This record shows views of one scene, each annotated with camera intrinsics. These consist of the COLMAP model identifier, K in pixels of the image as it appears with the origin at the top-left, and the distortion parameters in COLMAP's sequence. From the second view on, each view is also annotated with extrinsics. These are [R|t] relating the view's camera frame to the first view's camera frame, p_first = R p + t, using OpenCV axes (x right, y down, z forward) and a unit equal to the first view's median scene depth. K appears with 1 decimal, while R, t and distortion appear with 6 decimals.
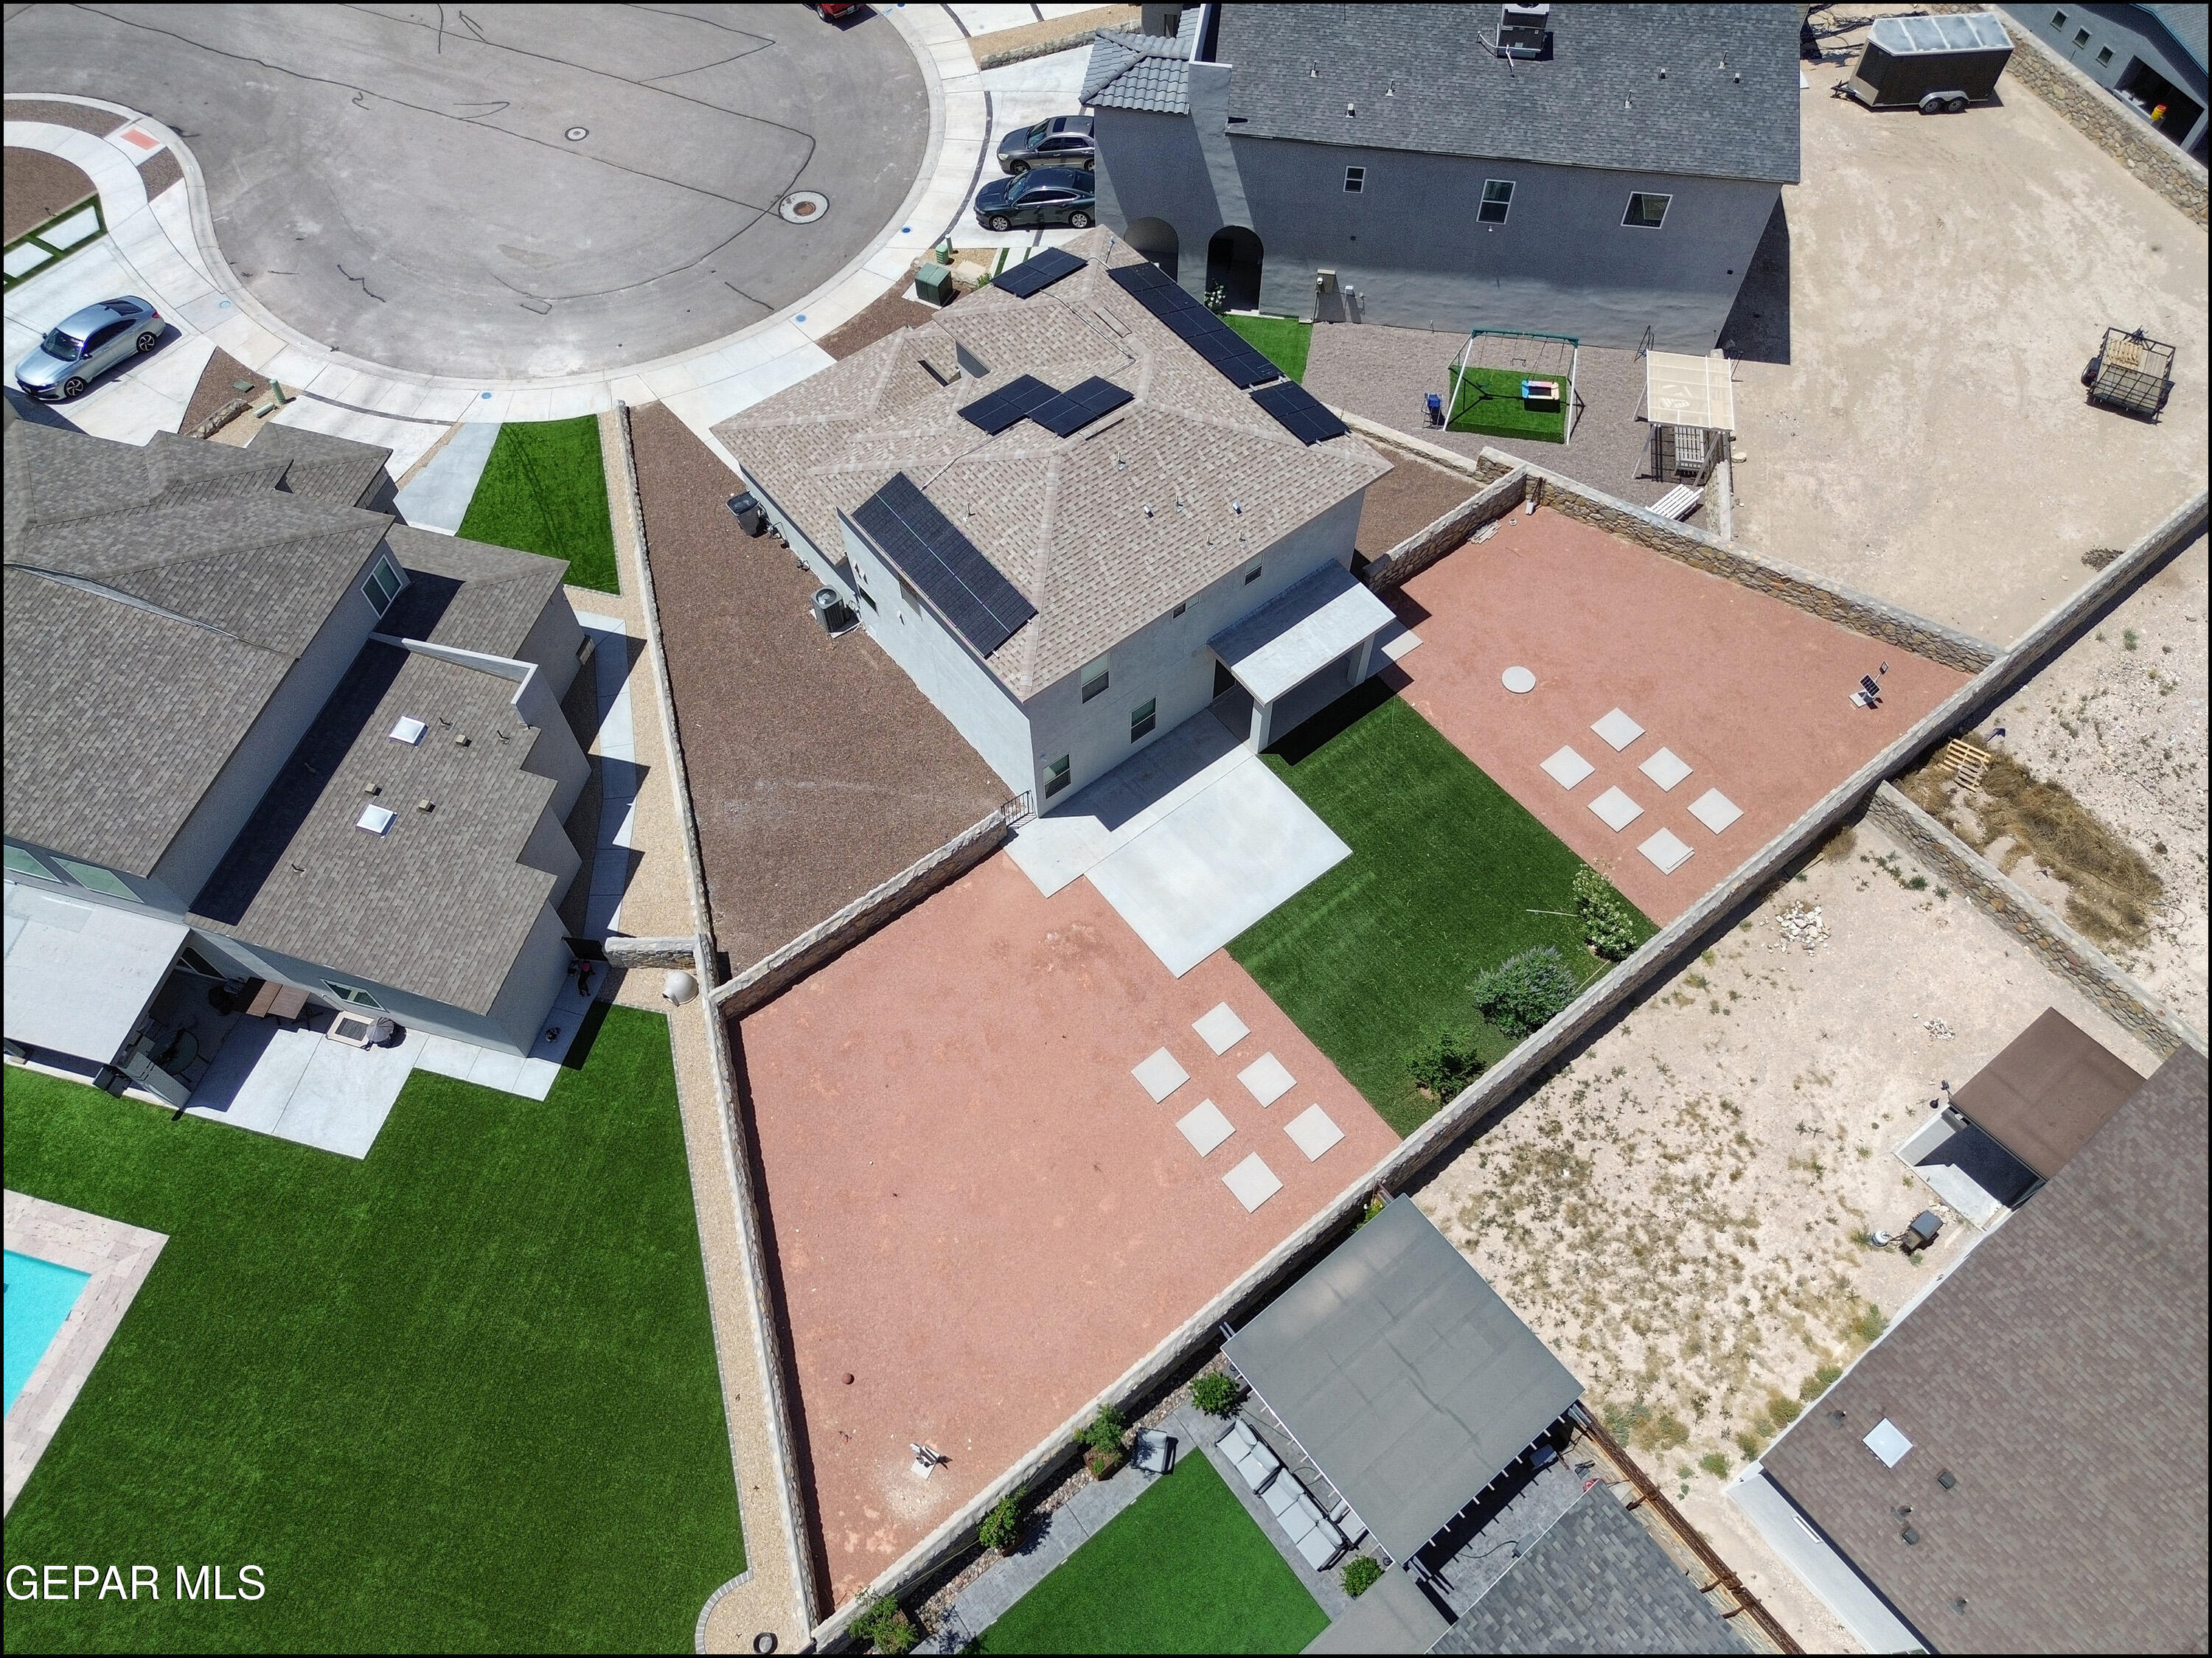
lens RADIAL K [[1572.1, 0, 1108.2], [0, 1572.1, 823.8], [0, 0, 1]] dist [0.062054, -0.052106]
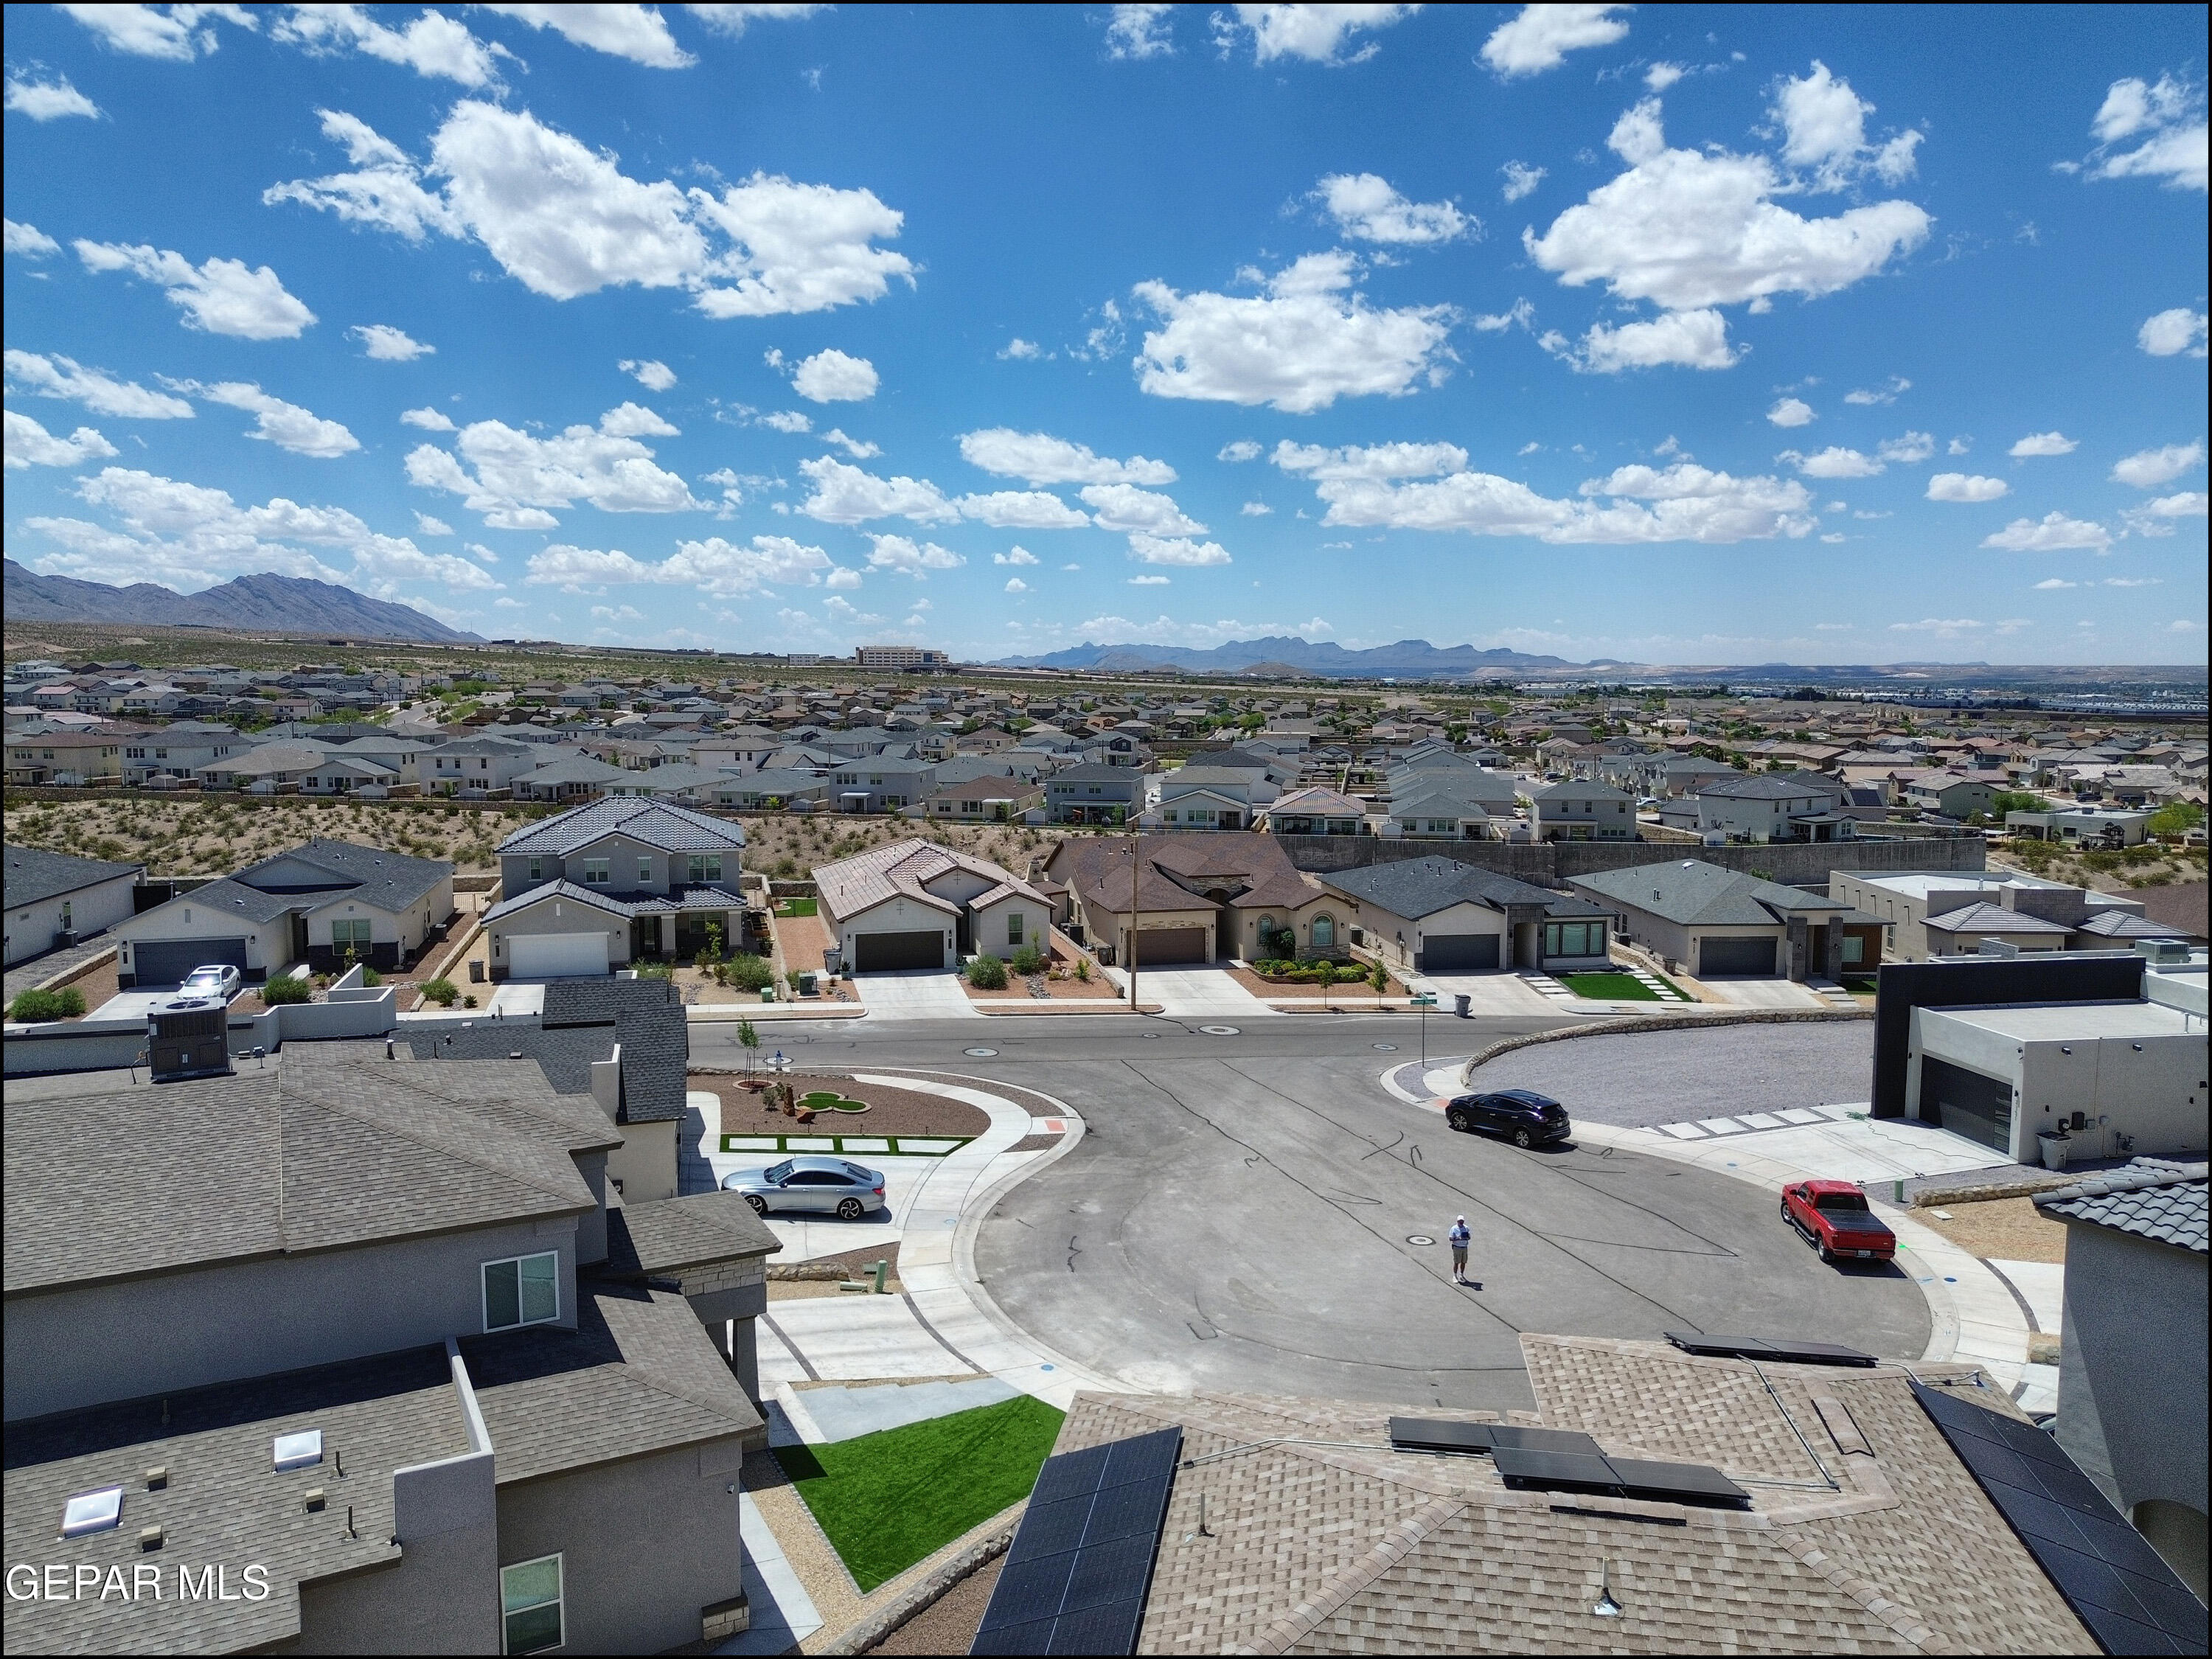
lens RADIAL K [[1572.2, 0, 1111.4], [0, 1572.2, 816.9], [0, 0, 1]] dist [0.062054, -0.052106]
pose [[0.677500, 0.073251, -0.731866, 0.158907], [-0.628700, 0.574106, -0.524537, -0.062023], [0.381746, 0.815498, 0.435009, 0.570143]]
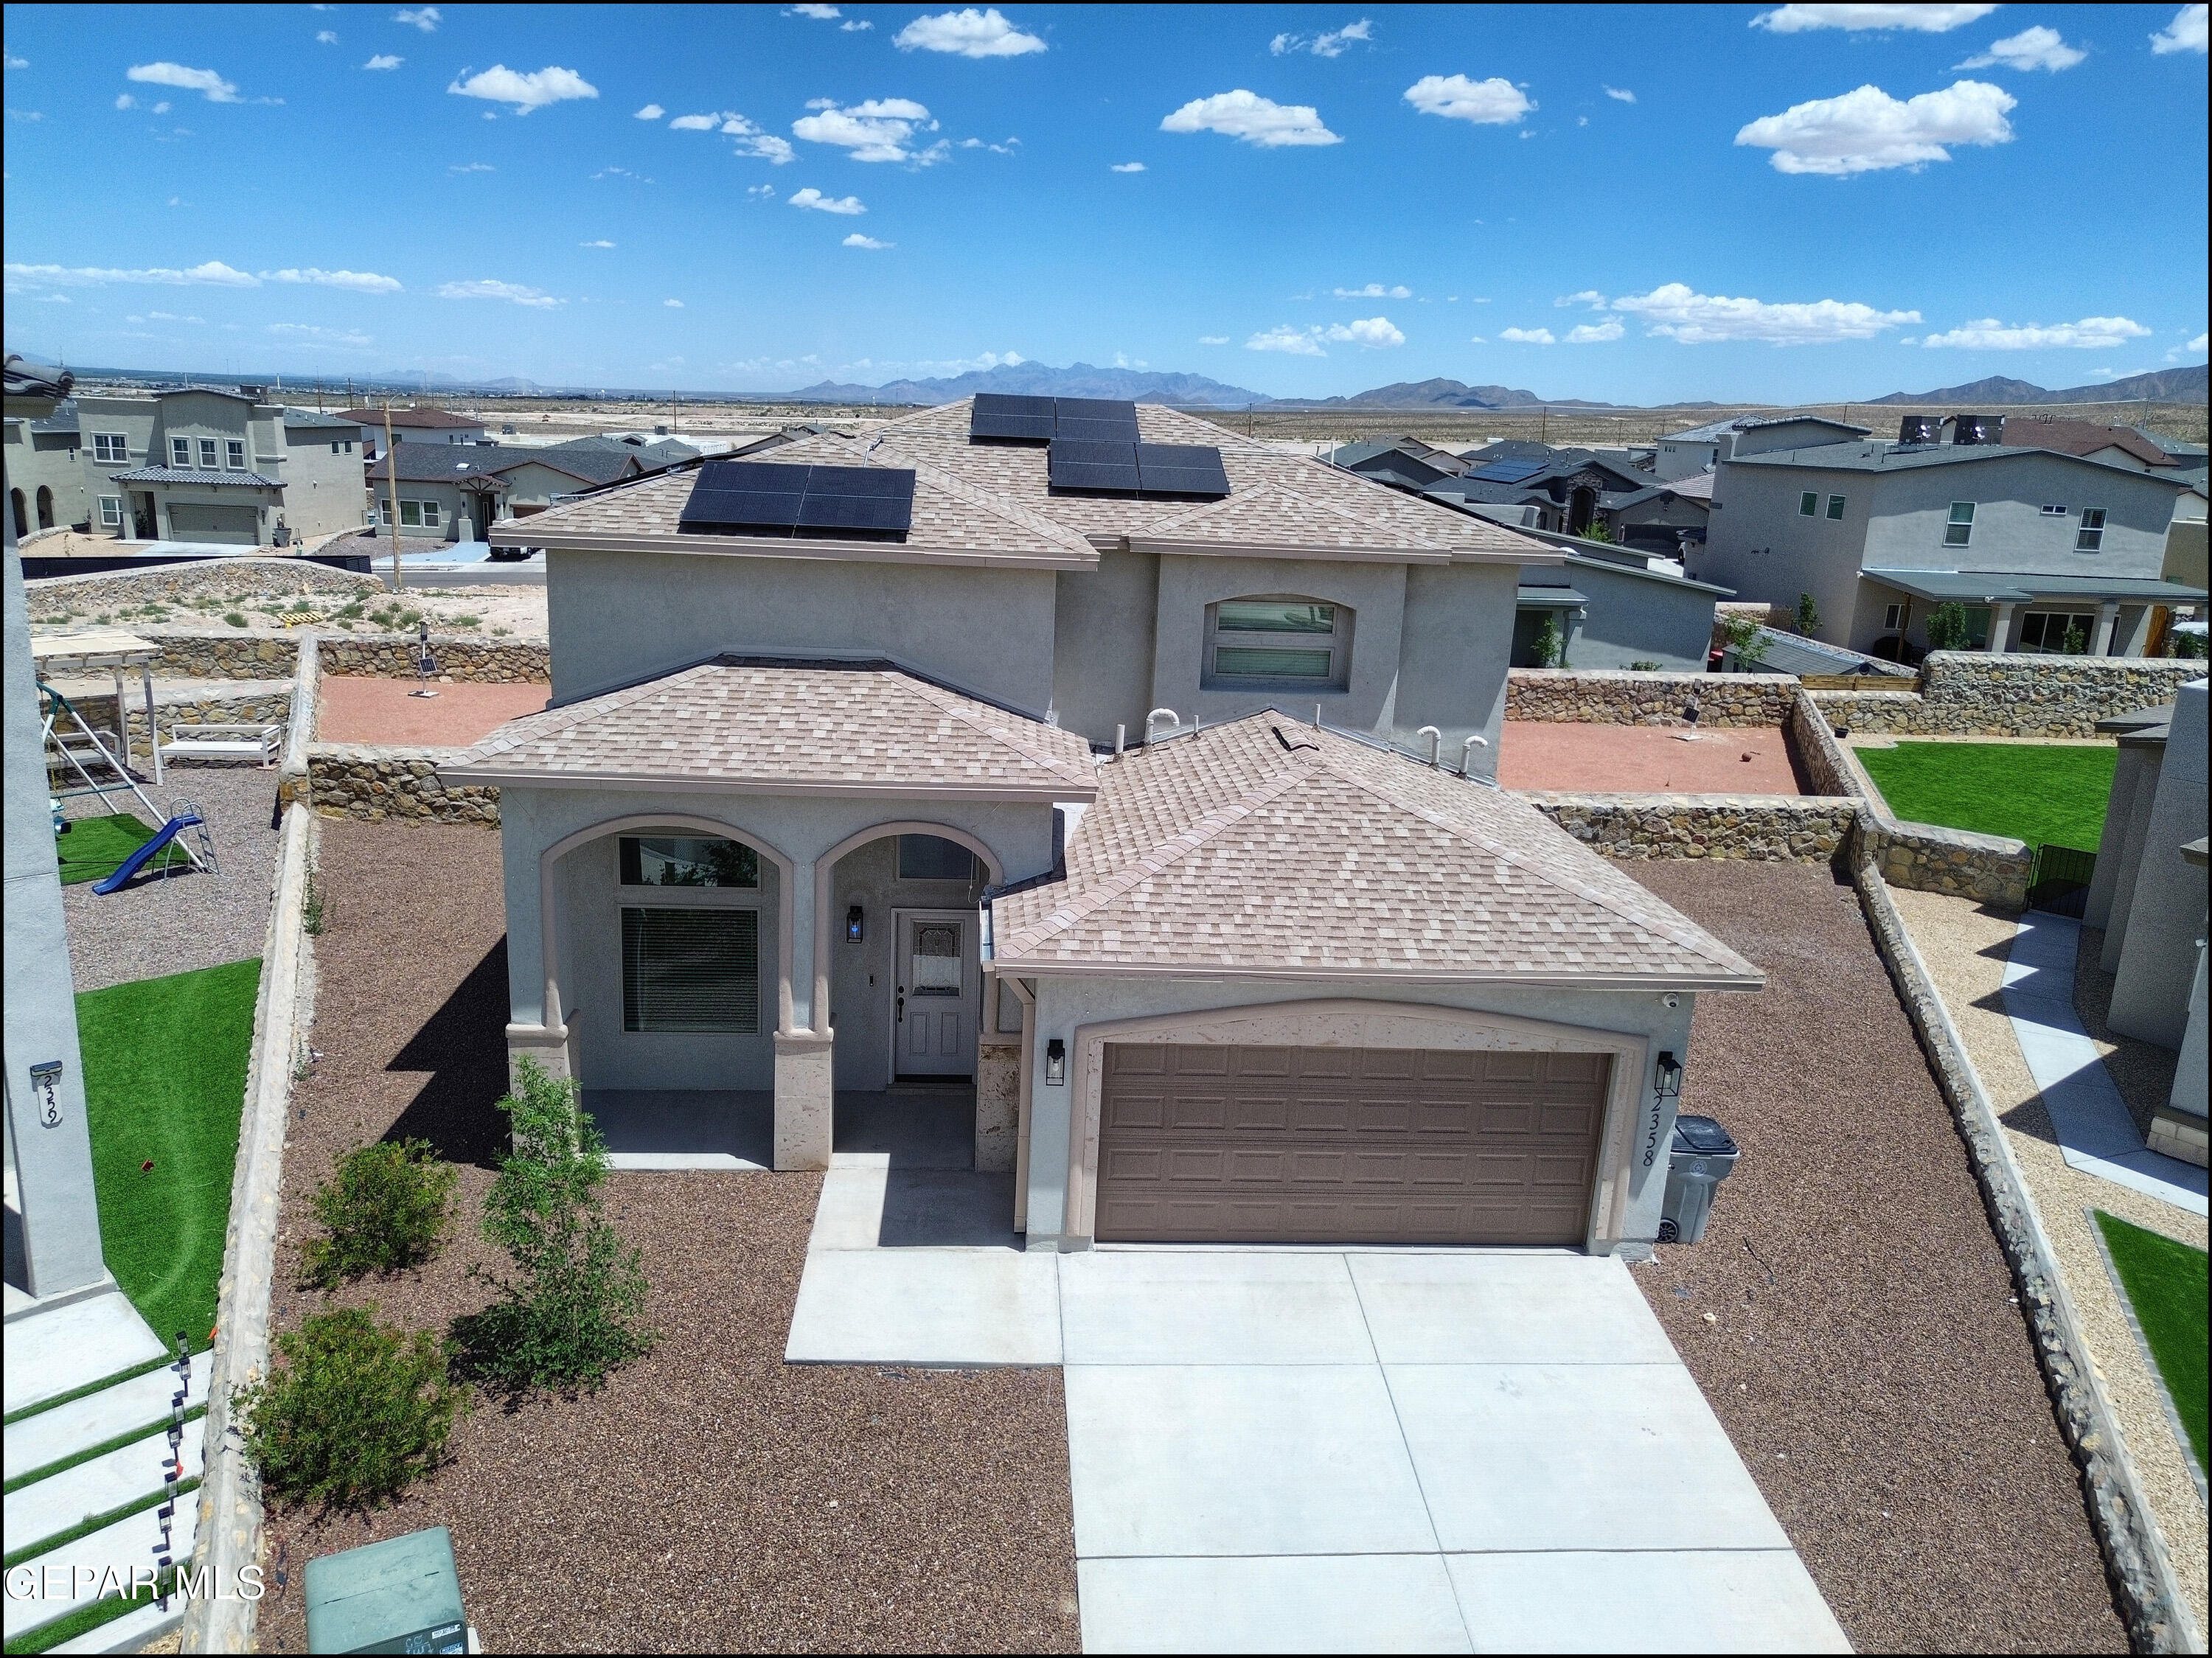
lens RADIAL K [[1572.1, 0, 1111.2], [0, 1572.1, 825.3], [0, 0, 1]] dist [0.062054, -0.052106]
pose [[-0.824012, -0.176080, 0.538516, -0.314012], [0.459284, 0.348959, 0.816876, -0.581812], [-0.331756, 0.920447, -0.206676, 1.100069]]
